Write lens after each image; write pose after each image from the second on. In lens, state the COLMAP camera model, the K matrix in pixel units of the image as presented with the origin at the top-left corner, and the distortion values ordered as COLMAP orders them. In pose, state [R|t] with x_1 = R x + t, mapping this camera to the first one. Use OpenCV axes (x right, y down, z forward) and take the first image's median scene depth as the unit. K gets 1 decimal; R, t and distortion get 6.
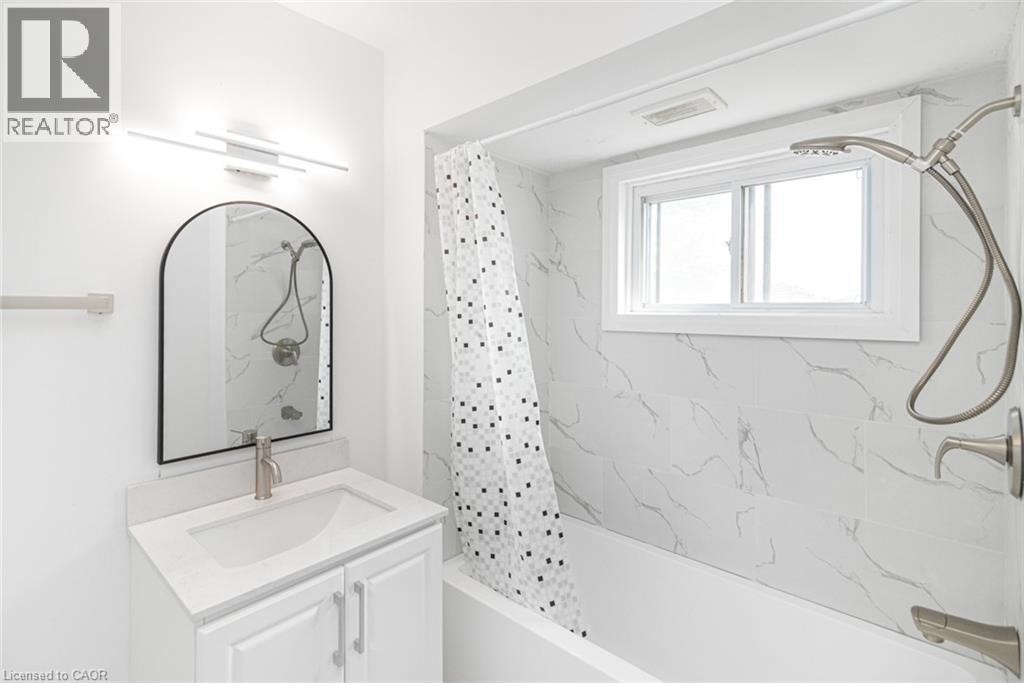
lens RADIAL K [[493.0, 0, 508.6], [0, 493.0, 308.2], [0, 0, 1]] dist [0.006004, -0.000287]
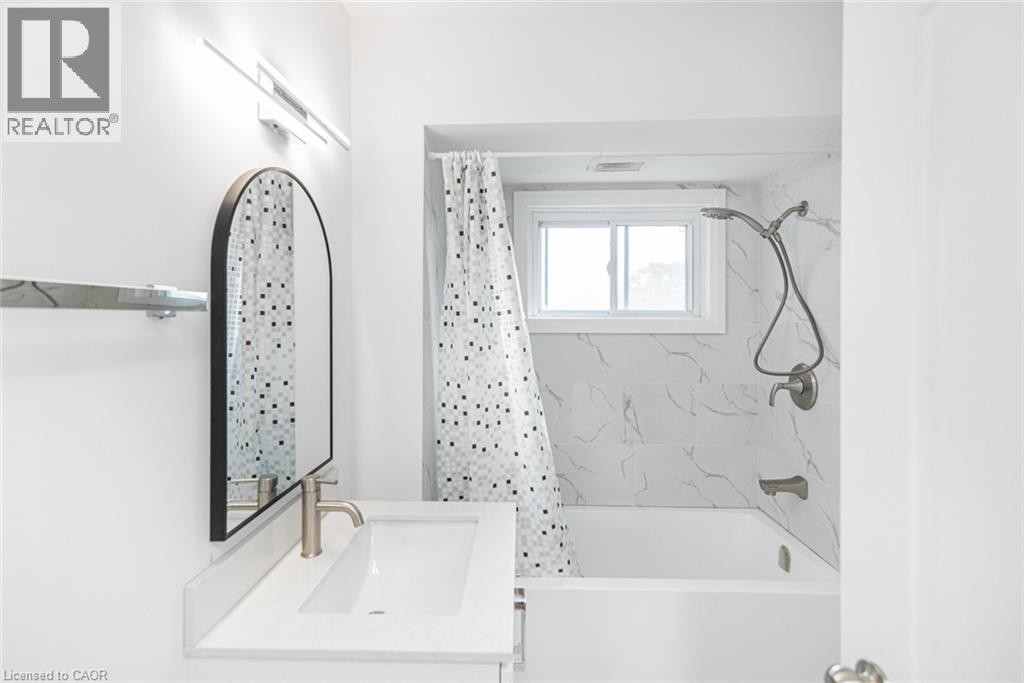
lens RADIAL K [[475.6, 0, 511.5], [0, 475.6, 318.2], [0, 0, 1]] dist [-0.000201, 0.000138]
pose [[0.754788, -0.002500, 0.655965, -0.686854], [0.000019, 0.999993, 0.003789, 0.007706], [-0.655969, -0.002848, 0.754782, 0.209662]]
